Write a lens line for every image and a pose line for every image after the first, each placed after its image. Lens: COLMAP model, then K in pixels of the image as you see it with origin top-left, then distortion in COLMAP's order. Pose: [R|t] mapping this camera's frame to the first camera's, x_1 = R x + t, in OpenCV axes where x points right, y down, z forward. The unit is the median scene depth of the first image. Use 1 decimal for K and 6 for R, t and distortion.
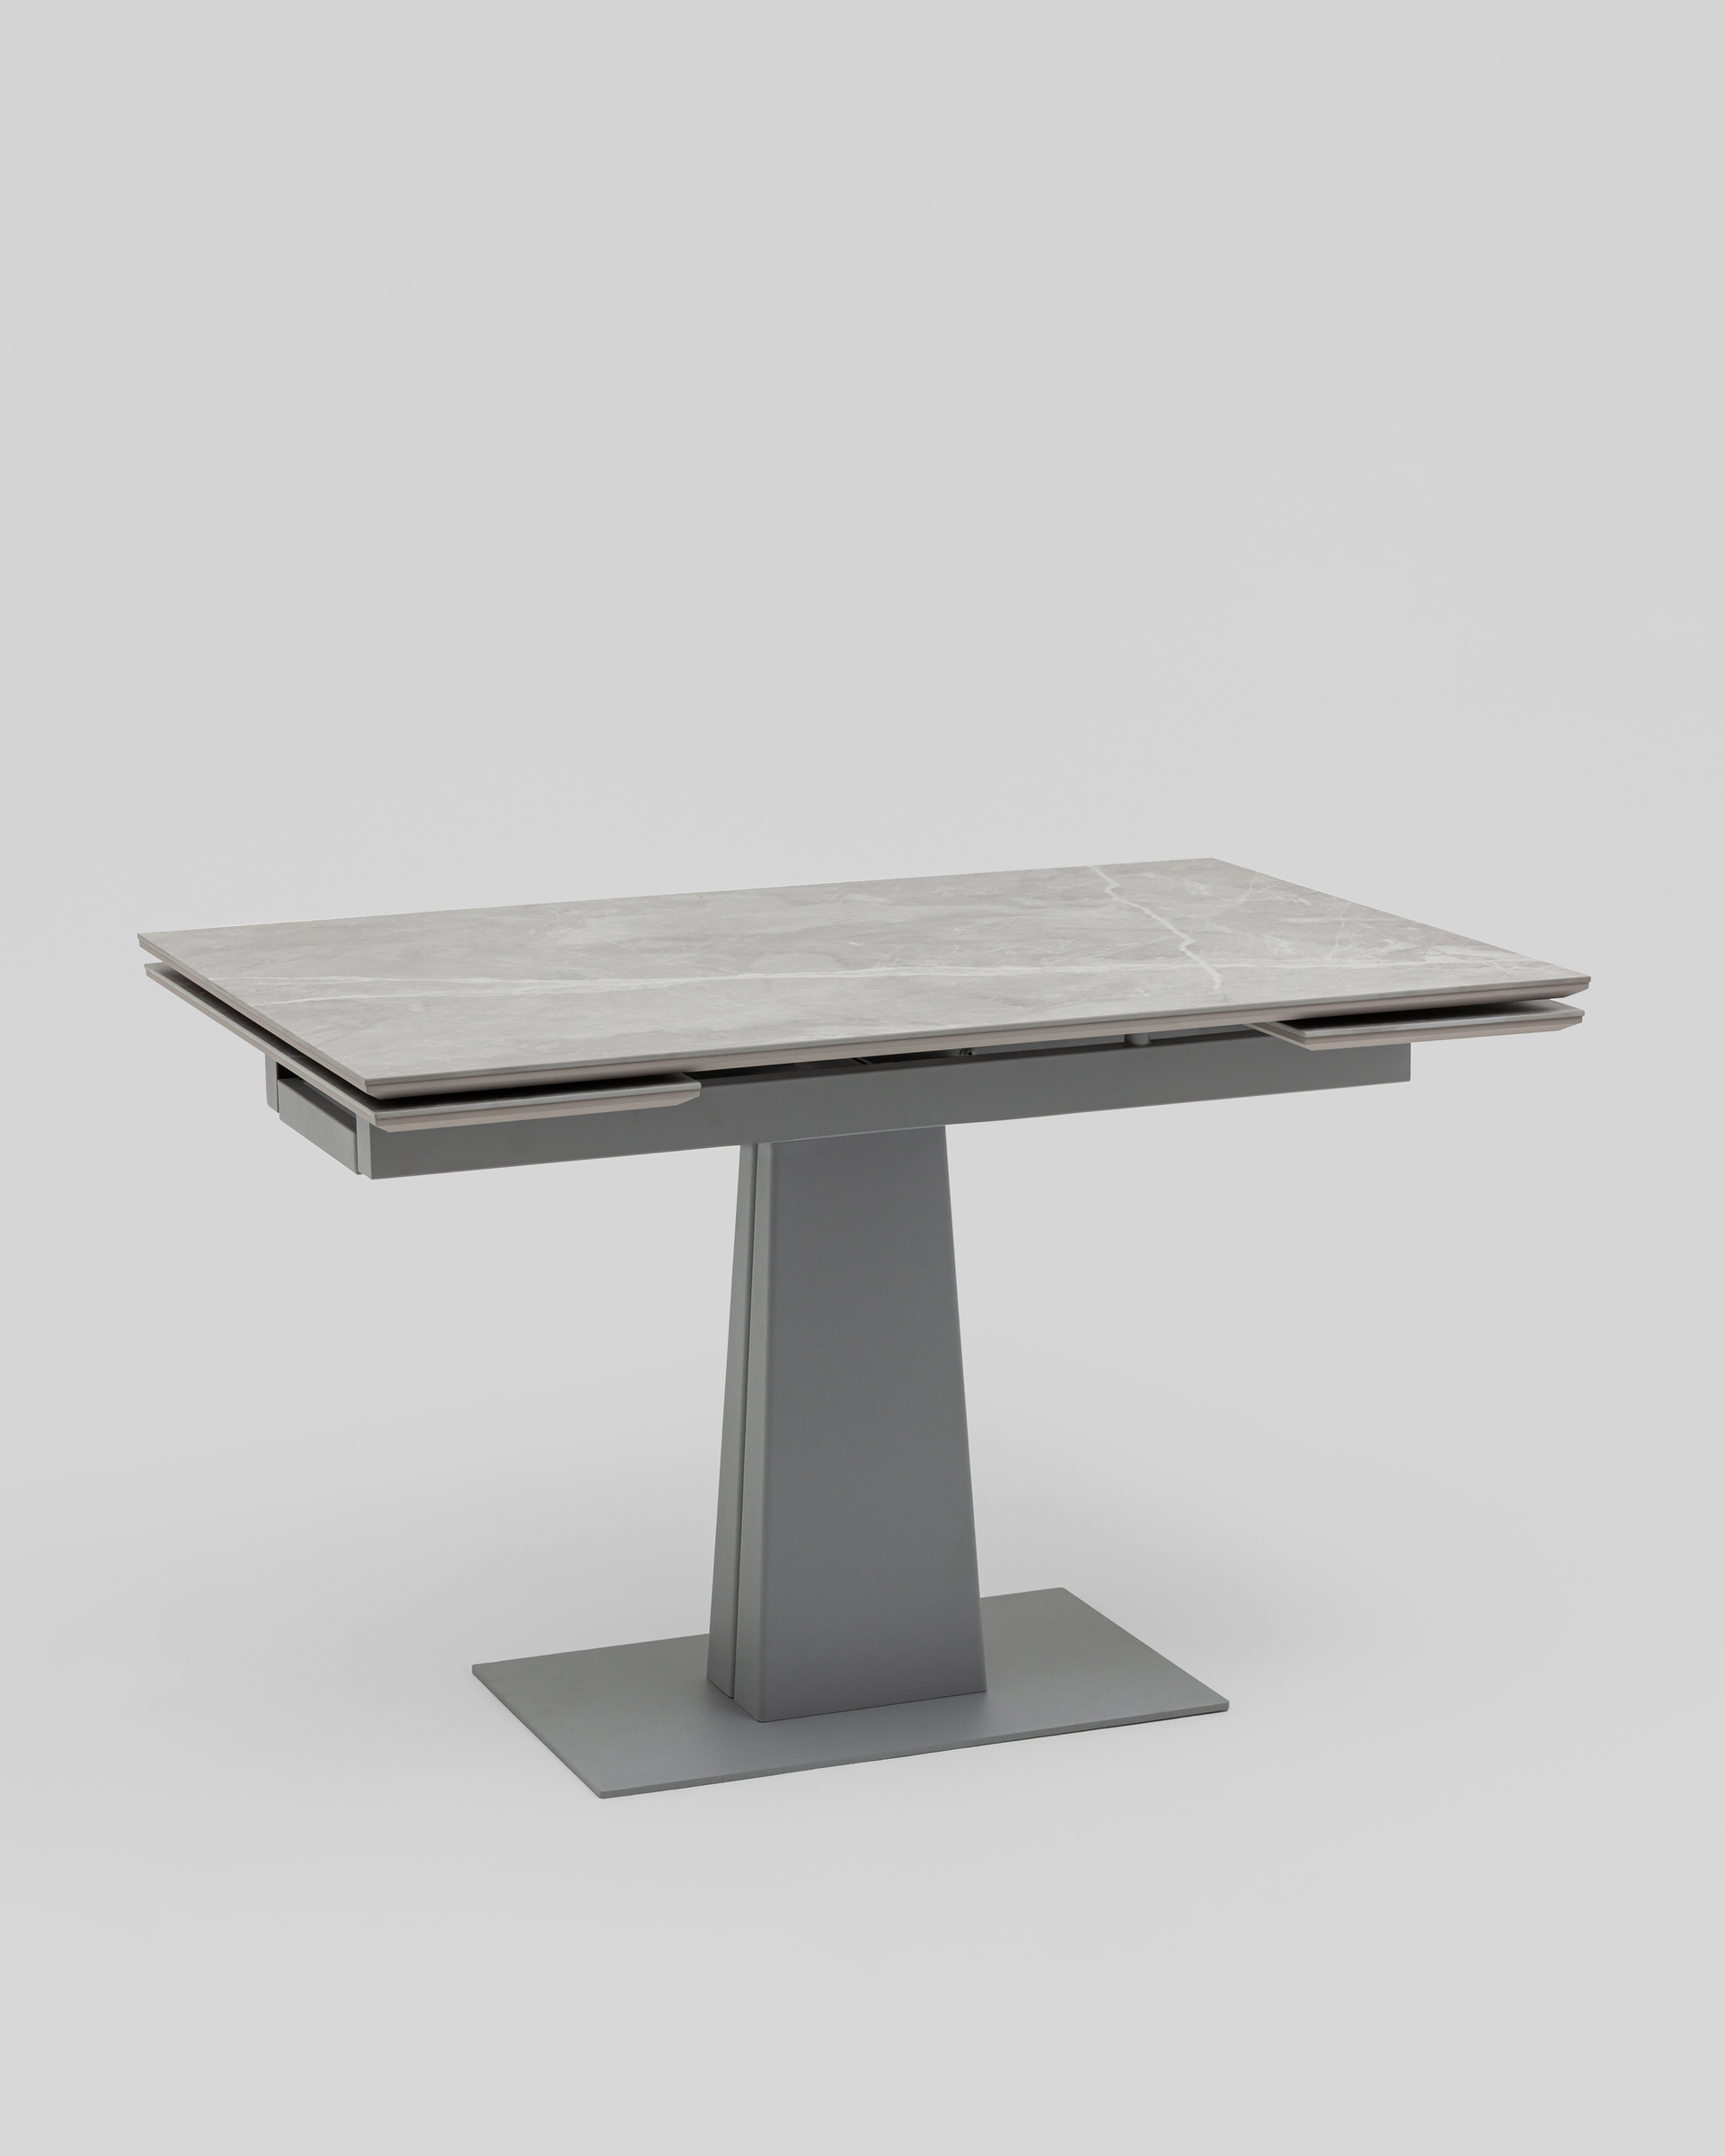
lens RADIAL K [[5408.4, 0, 862.5], [0, 5408.4, 1078.0], [0, 0, 1]] dist [0.093070, -0.077911]
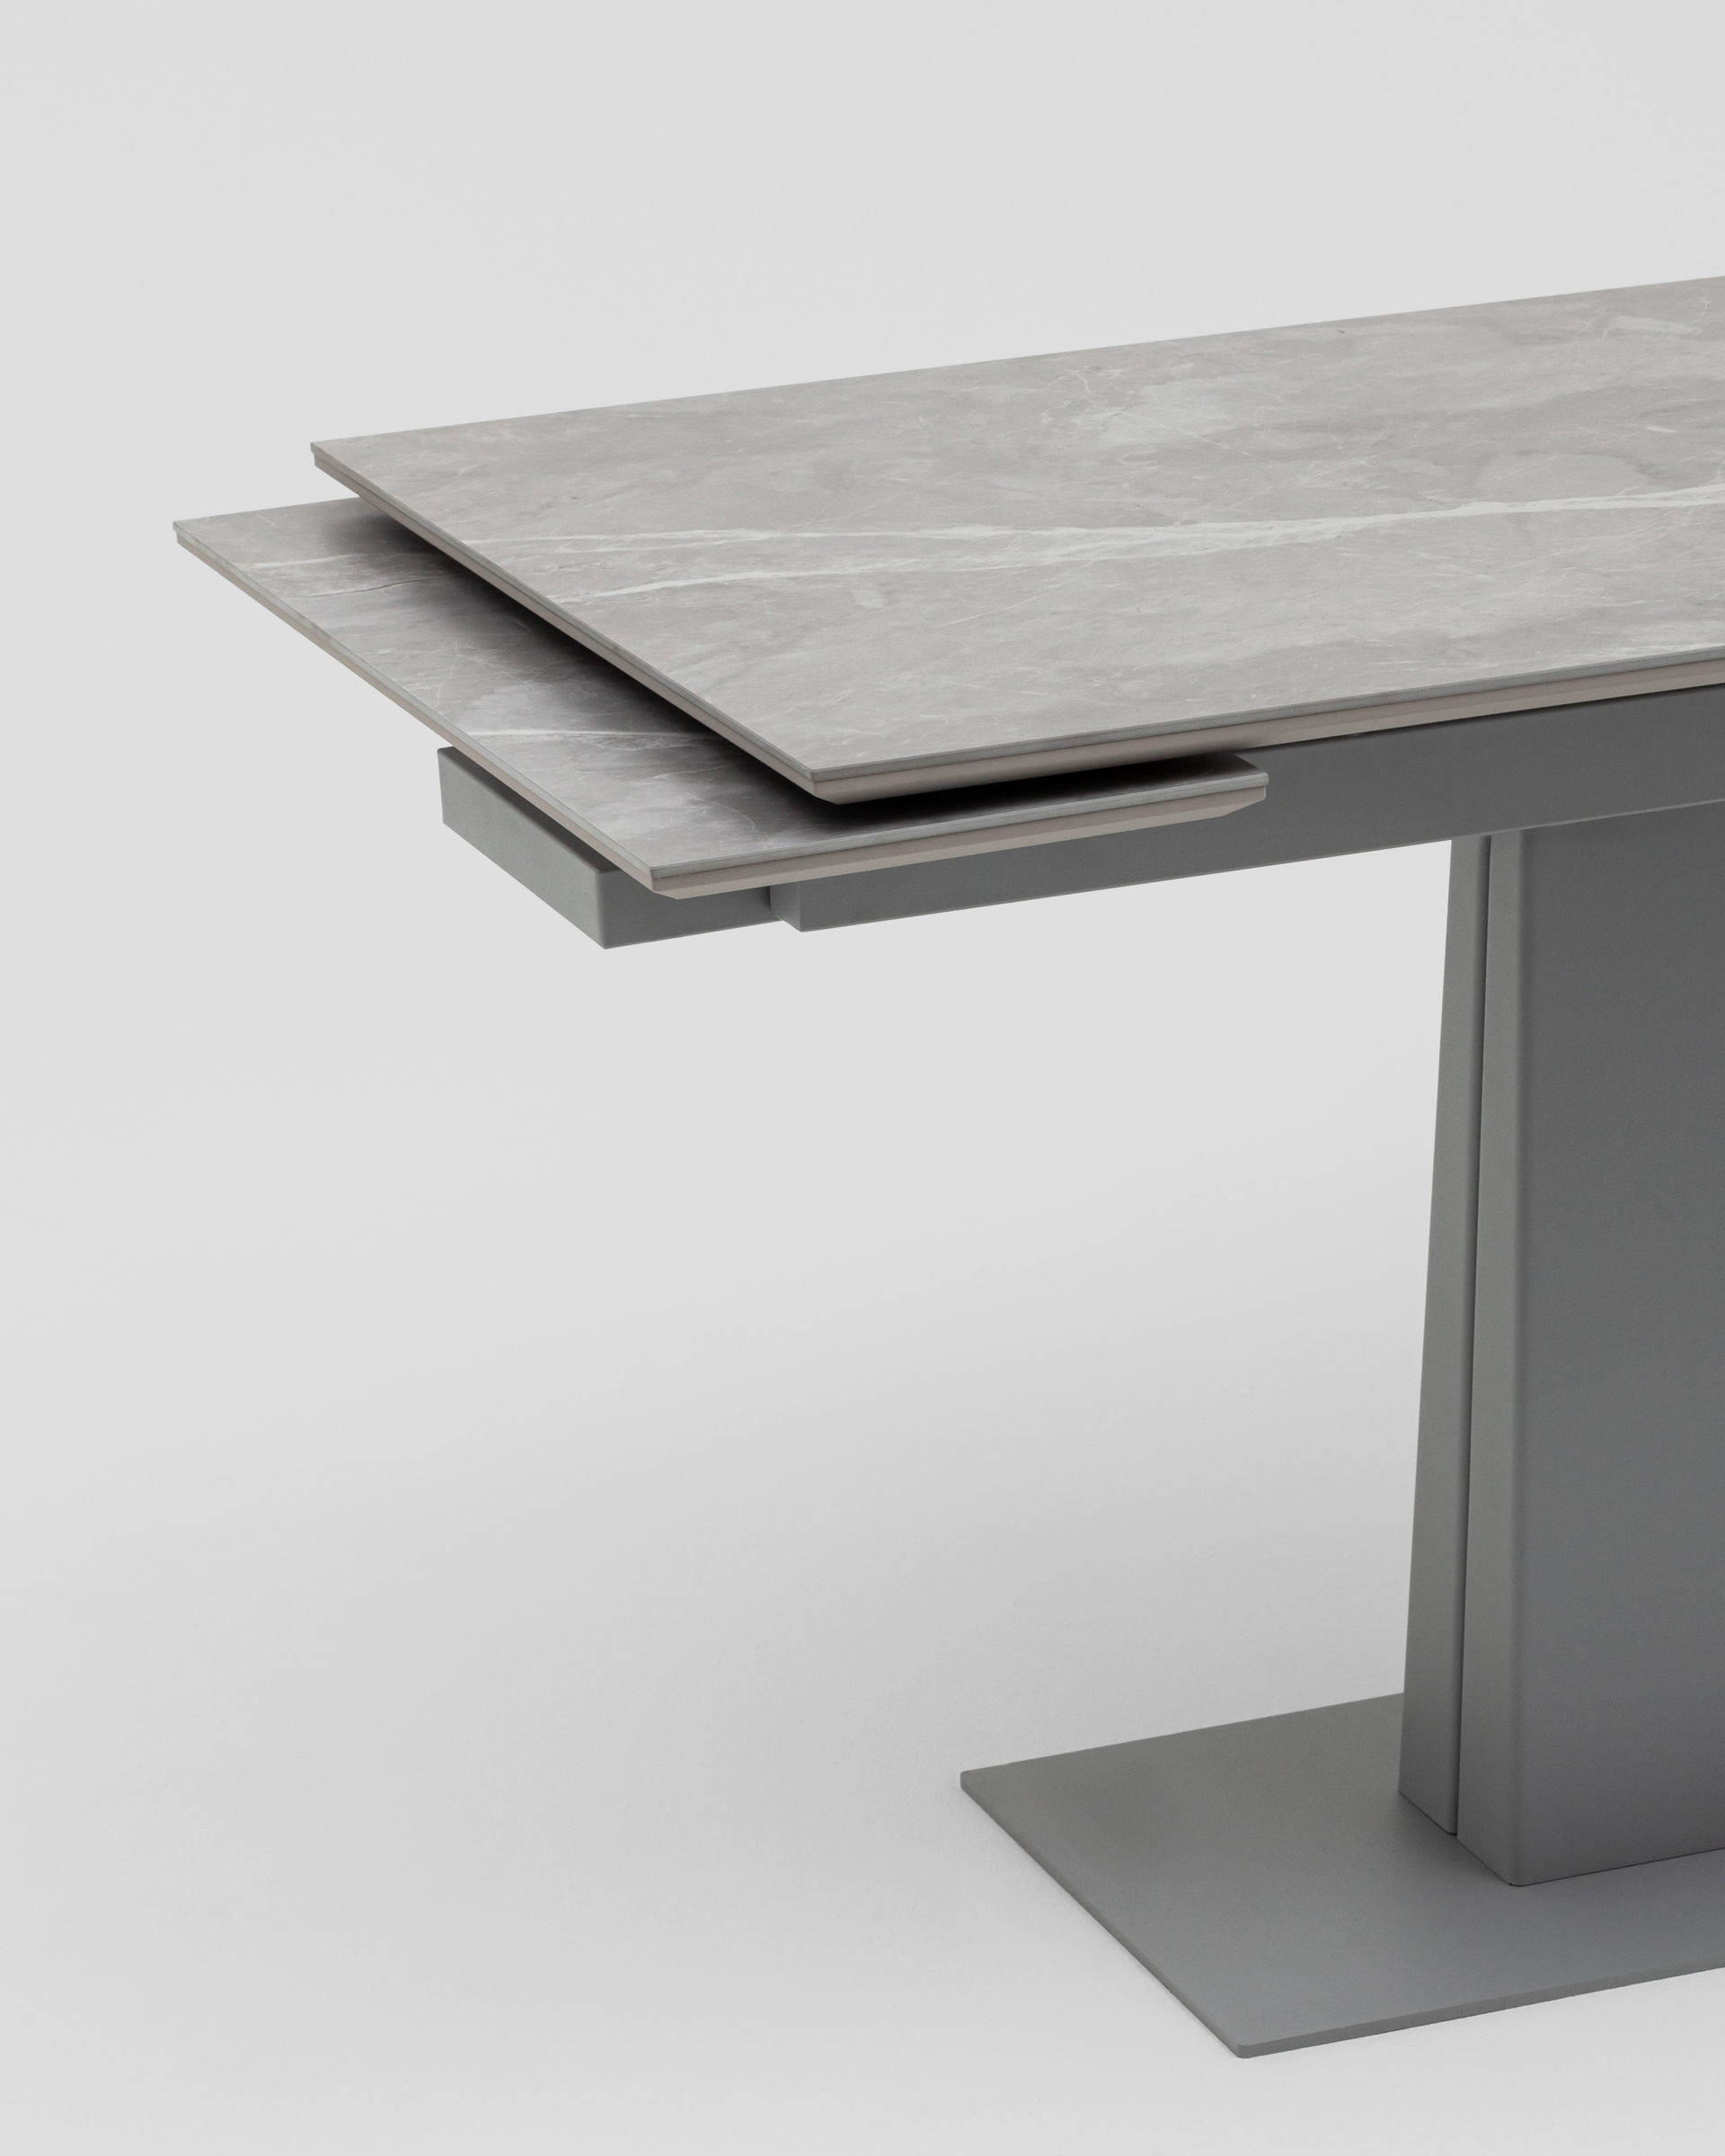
lens RADIAL K [[8126.1, 0, 862.5], [0, 8126.1, 1078.0], [0, 0, 1]] dist [0.159194, -1.118342]
pose [[0.999510, -0.021975, -0.022283, -0.063909], [0.024126, 0.994555, 0.101384, -0.044925], [0.019933, -0.101872, 0.994598, 0.201183]]
